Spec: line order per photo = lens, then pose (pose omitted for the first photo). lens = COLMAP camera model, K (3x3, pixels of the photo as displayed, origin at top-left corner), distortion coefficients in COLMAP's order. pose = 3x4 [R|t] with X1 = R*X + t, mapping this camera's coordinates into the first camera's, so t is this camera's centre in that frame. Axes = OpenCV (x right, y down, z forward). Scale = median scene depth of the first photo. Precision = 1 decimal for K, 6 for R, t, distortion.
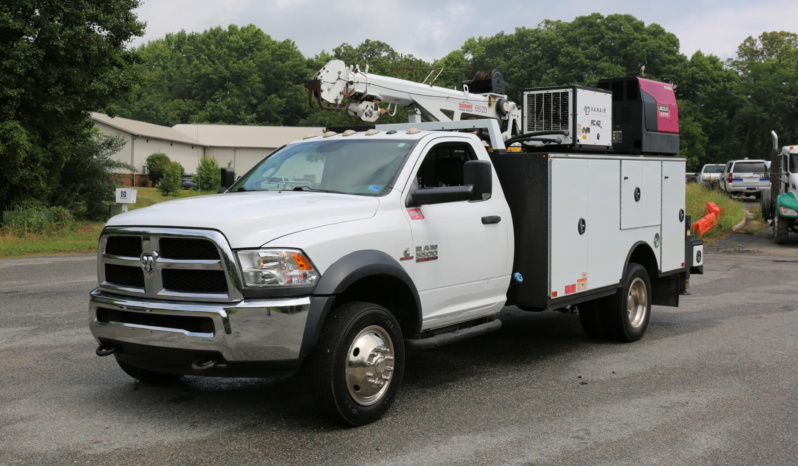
lens RADIAL K [[940.3, 0, 399.0], [0, 940.3, 233.0], [0, 0, 1]] dist [0.024541, -0.000870]
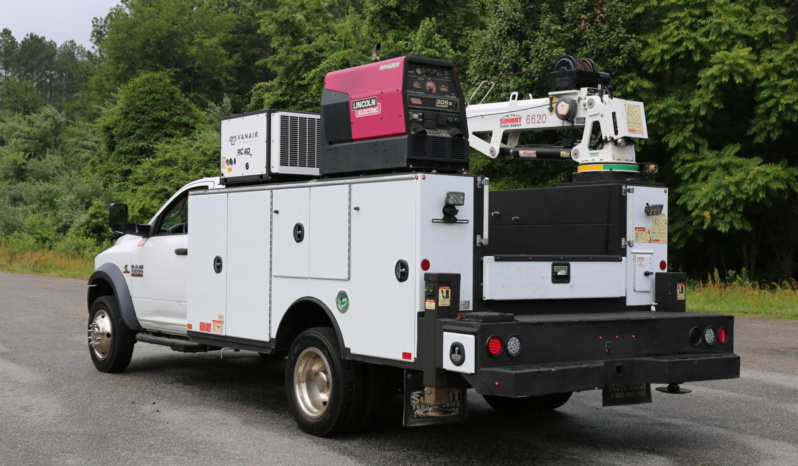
lens RADIAL K [[1157.0, 0, 399.0], [0, 1157.0, 233.0], [0, 0, 1]] dist [0.072531, -0.010833]
pose [[-0.310217, -0.006330, -0.950645, 1.174296], [-0.060817, 0.998062, 0.013200, -0.061425], [0.948718, 0.061910, -0.310001, 1.444447]]
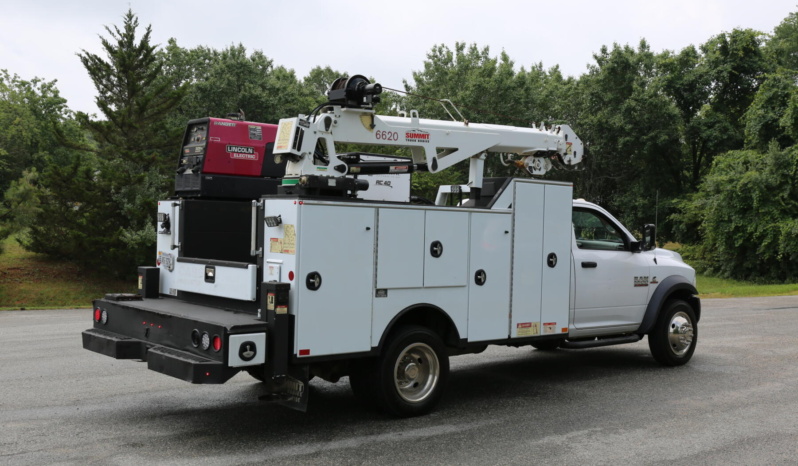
lens RADIAL K [[862.5, 0, 399.0], [0, 862.5, 233.0], [0, 0, 1]] dist [0.010559, 0.011148]
pose [[-0.974086, -0.017906, 0.225466, -0.077209], [-0.004438, 0.998183, 0.060099, -0.115639], [-0.226133, 0.057541, -0.972396, 2.042532]]
